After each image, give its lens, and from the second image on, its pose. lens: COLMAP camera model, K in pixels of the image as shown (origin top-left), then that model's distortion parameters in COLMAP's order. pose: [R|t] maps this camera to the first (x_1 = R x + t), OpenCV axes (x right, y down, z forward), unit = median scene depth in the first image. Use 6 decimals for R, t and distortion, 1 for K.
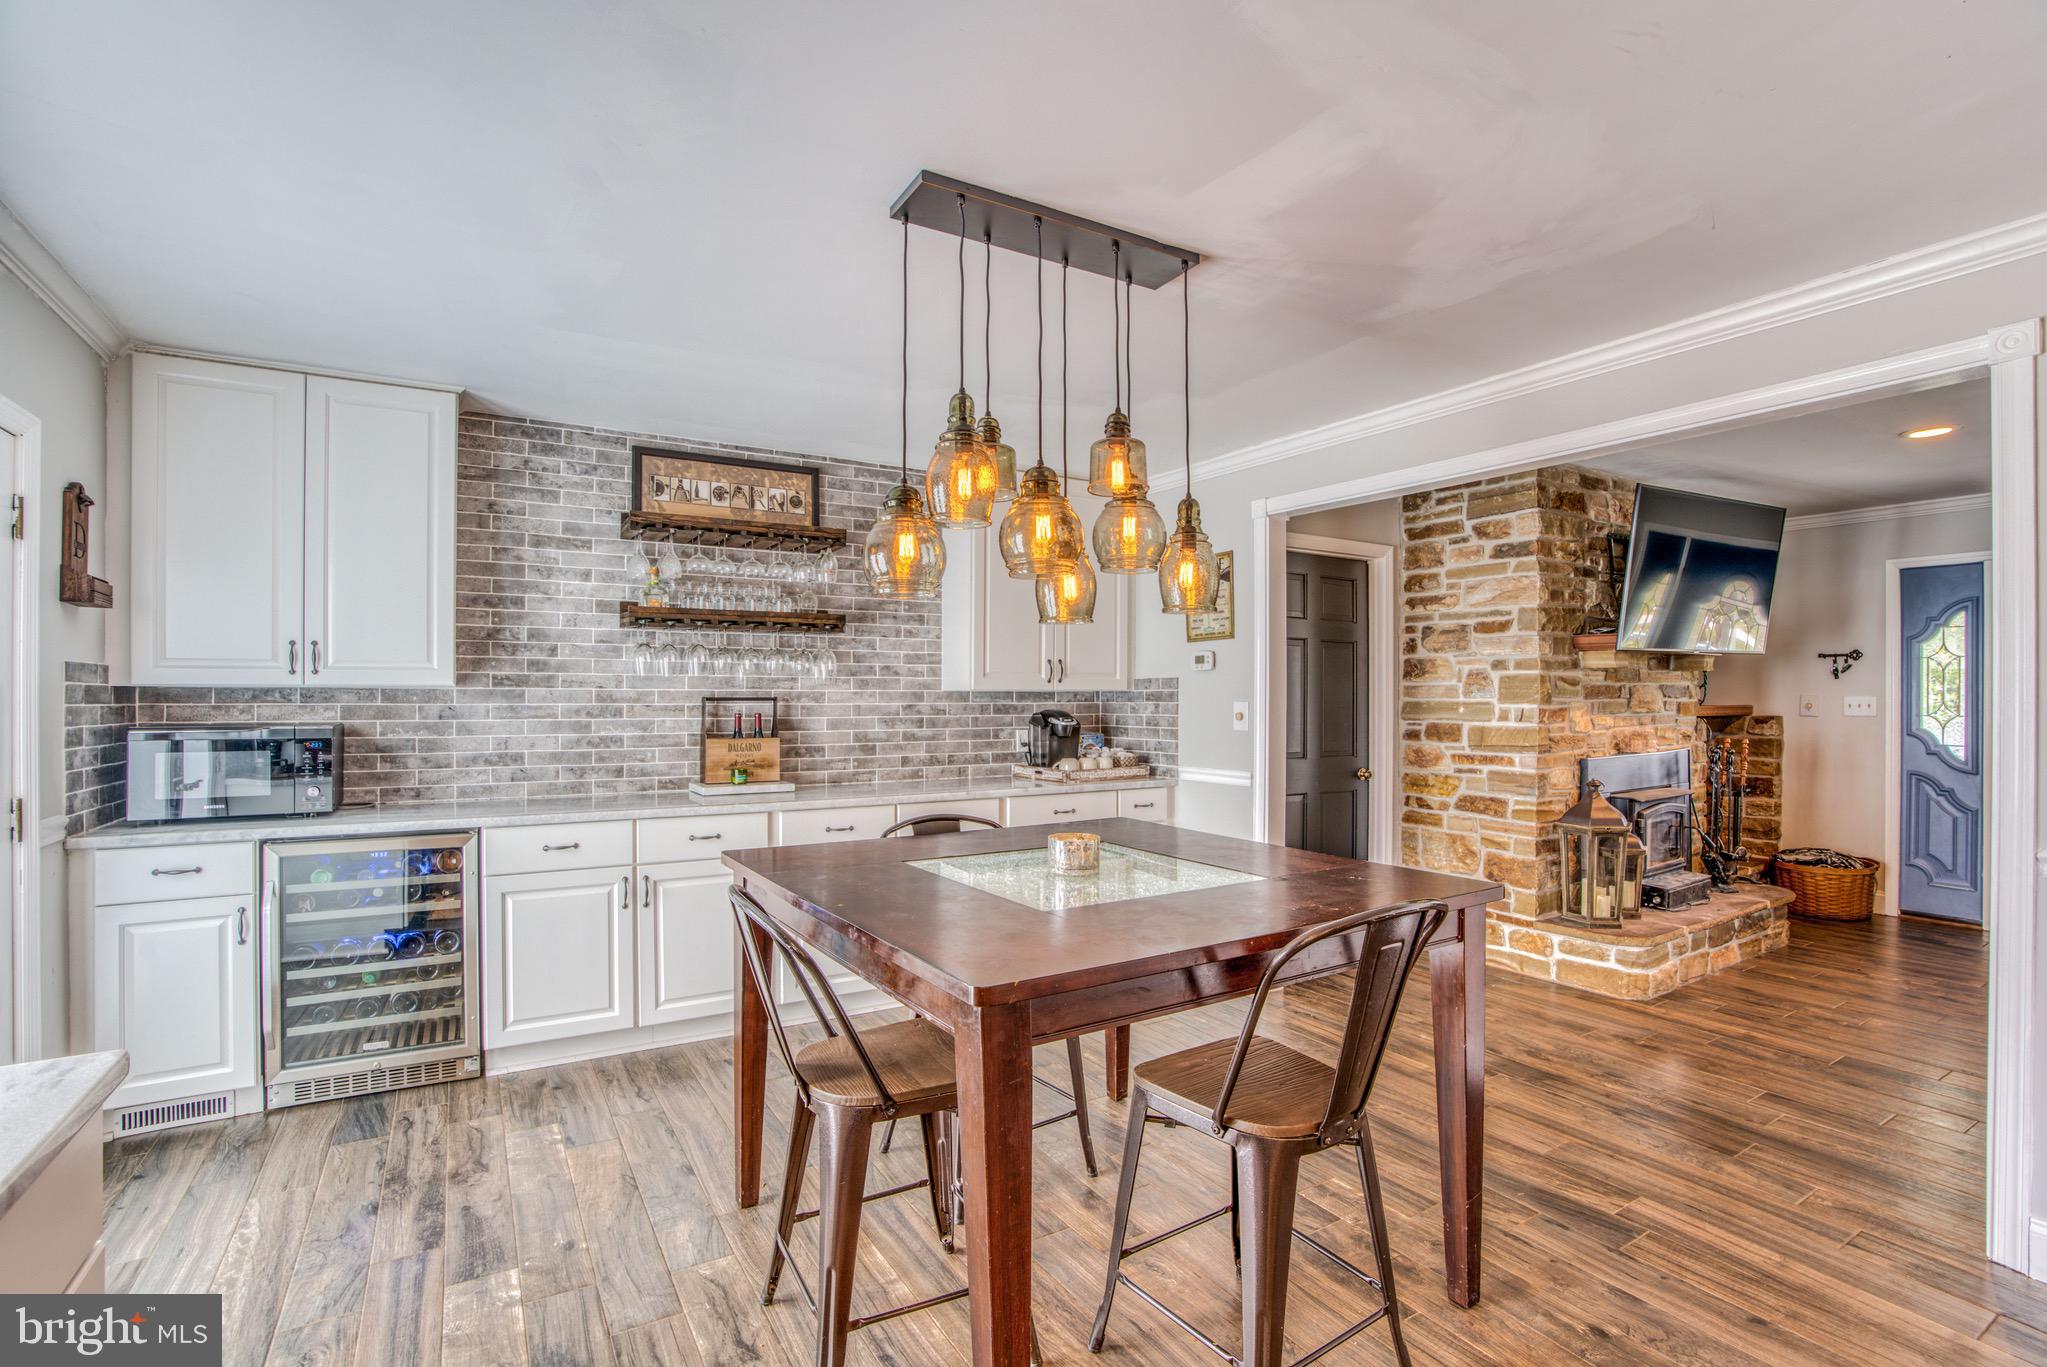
lens RADIAL K [[939.6, 0, 1005.5], [0, 939.6, 689.1], [0, 0, 1]] dist [-0.069524, 0.025640]
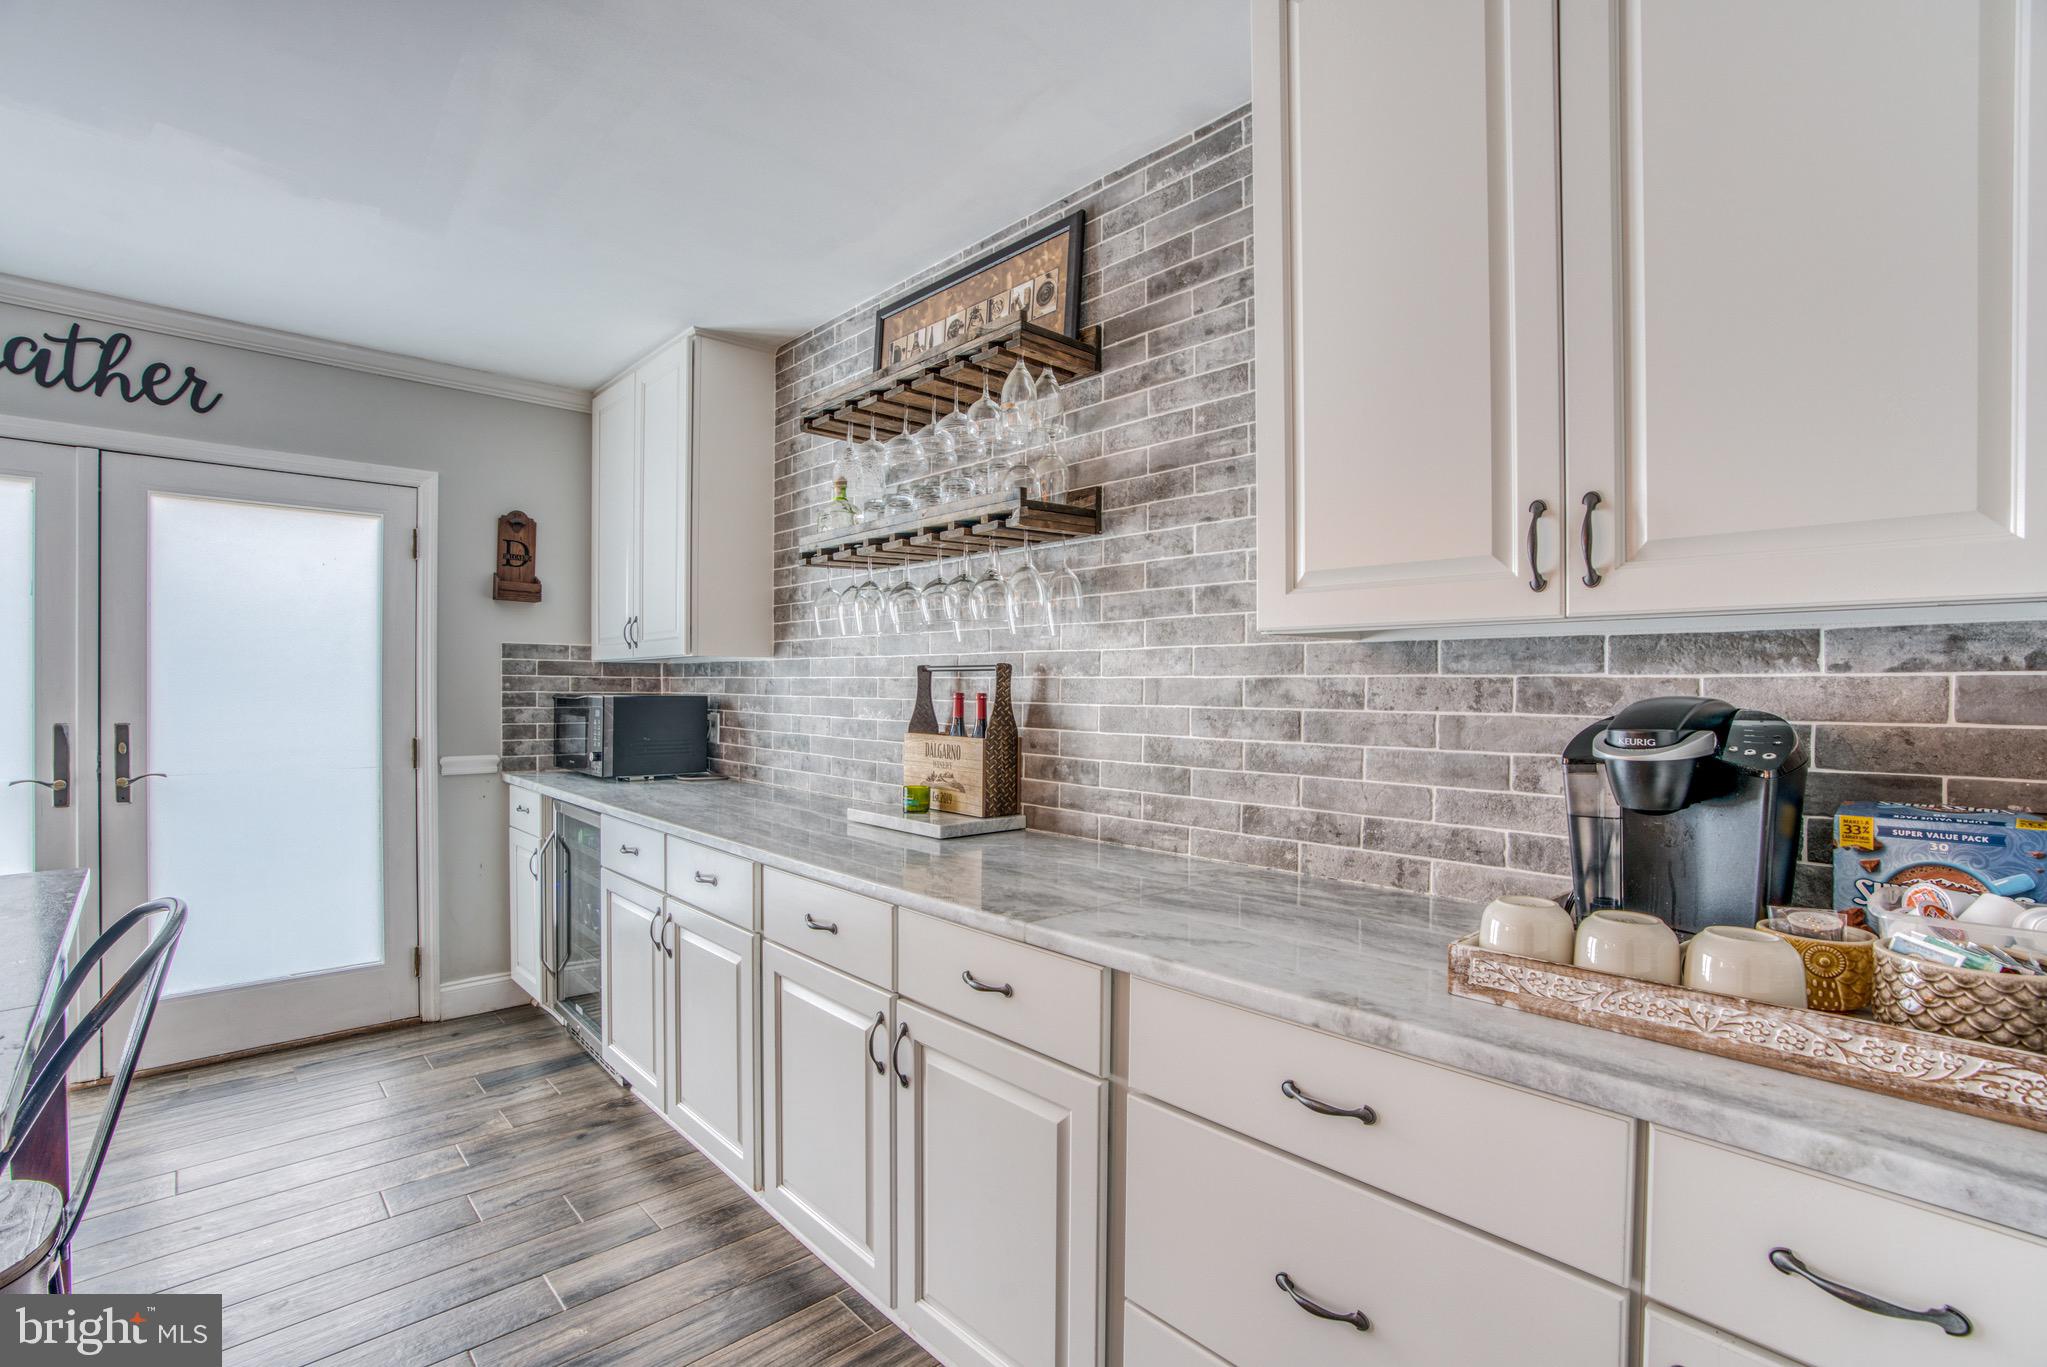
lens RADIAL K [[939.6, 0, 1007.5], [0, 939.6, 690.7], [0, 0, 1]] dist [-0.069524, 0.025640]
pose [[0.201710, 0.005426, -0.979430, 0.297070], [0.001722, 0.999981, 0.005894, 0.021264], [0.979444, -0.002876, 0.201697, 0.907985]]
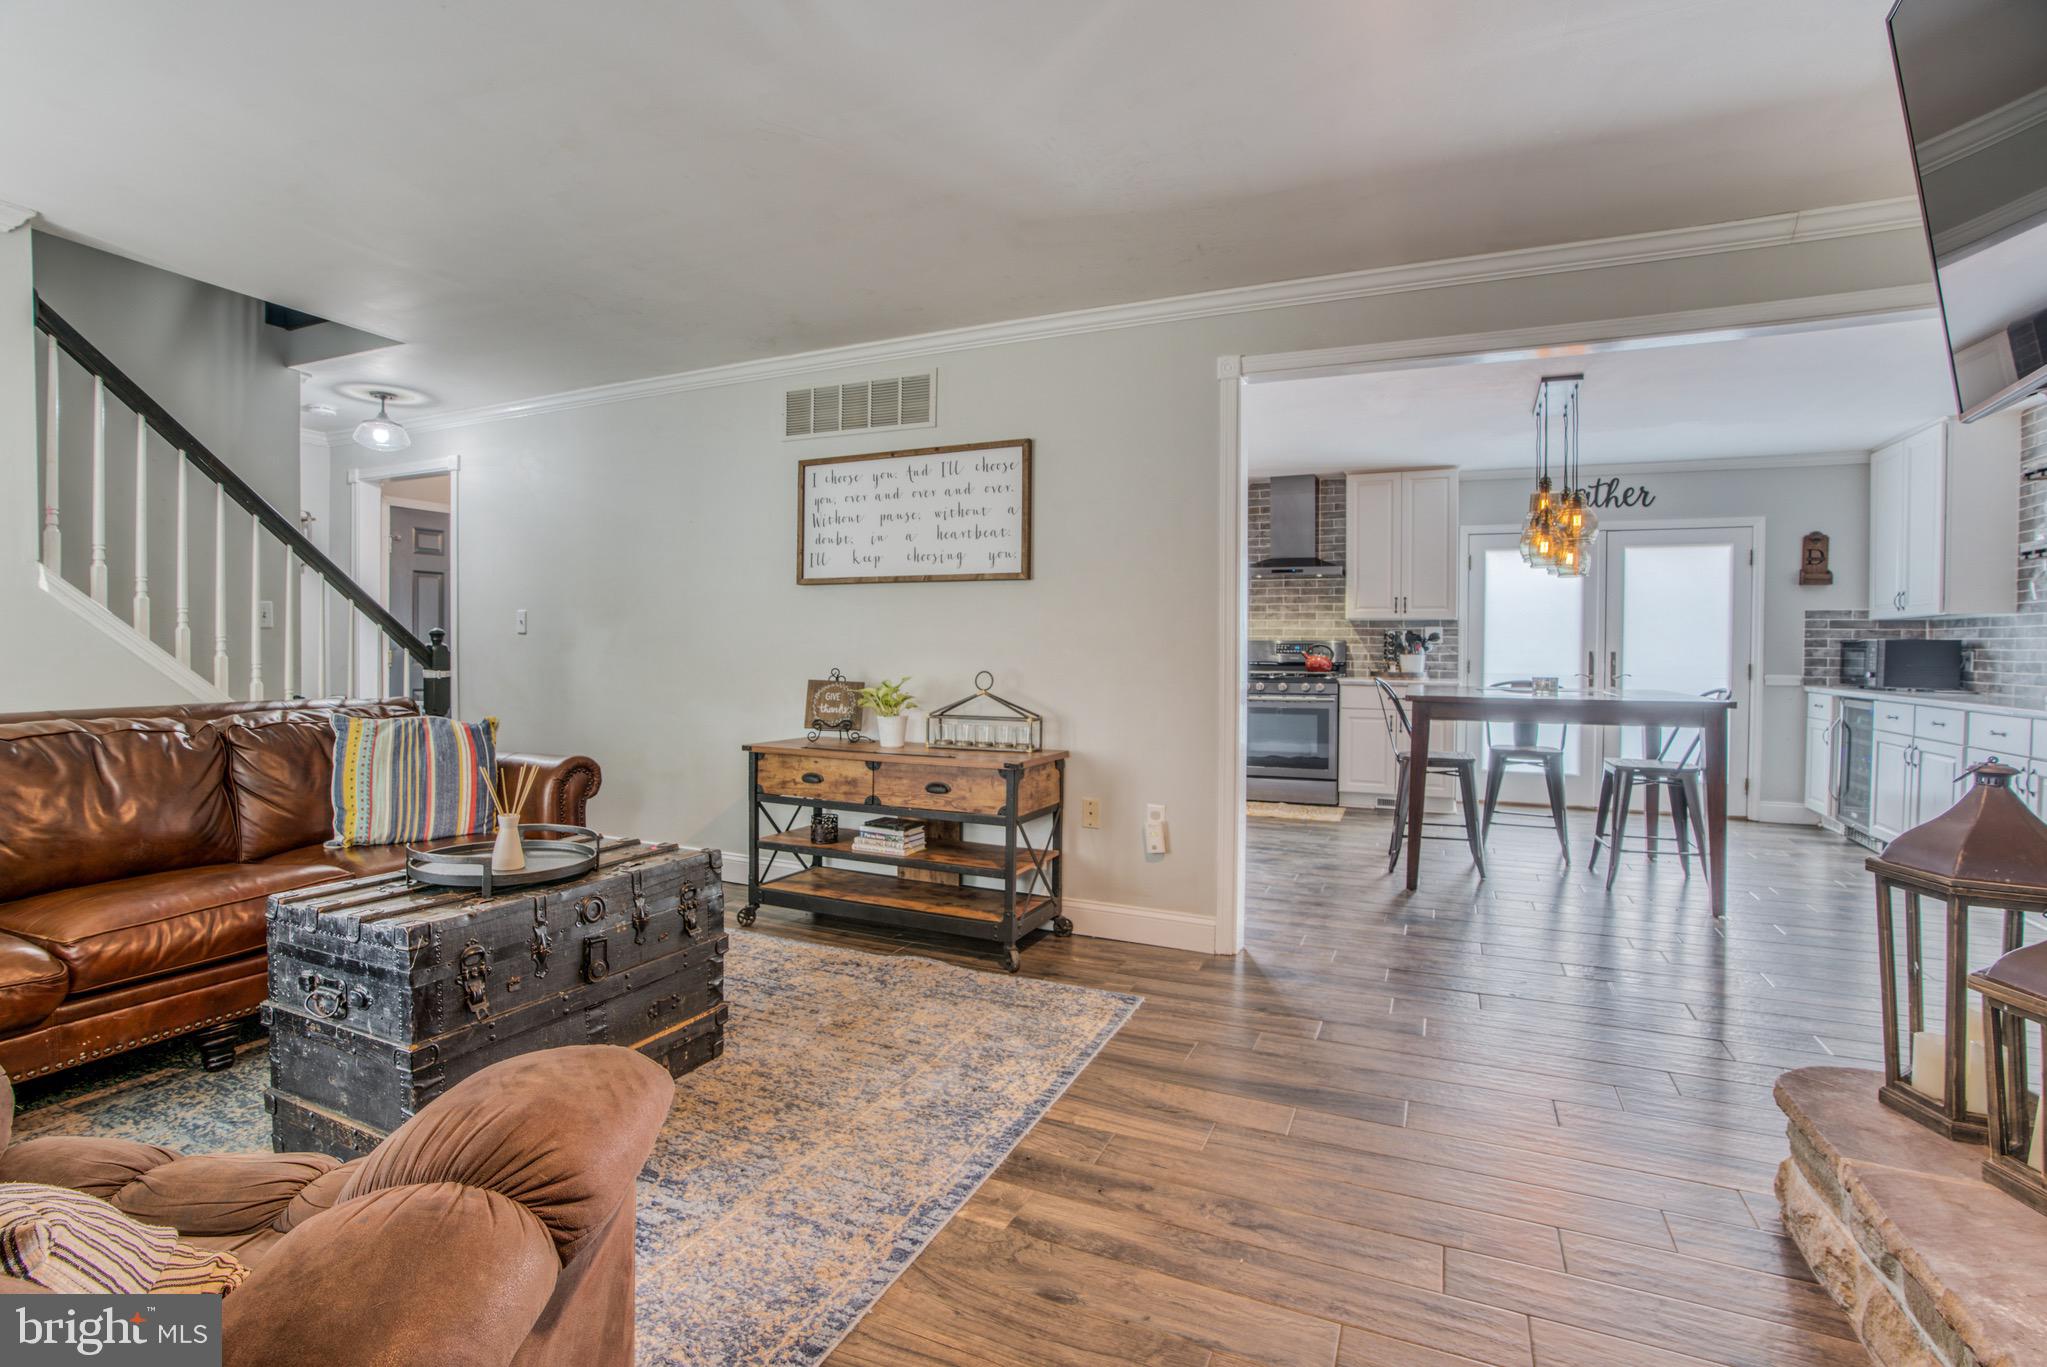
lens RADIAL K [[939.6, 0, 1013.9], [0, 939.6, 665.7], [0, 0, 1]] dist [-0.069524, 0.025640]
pose [[-0.824744, 0.002754, -0.565499, 1.224985], [-0.006467, 0.999877, 0.014301, 0.057697], [0.565469, 0.015451, -0.824625, 1.098715]]
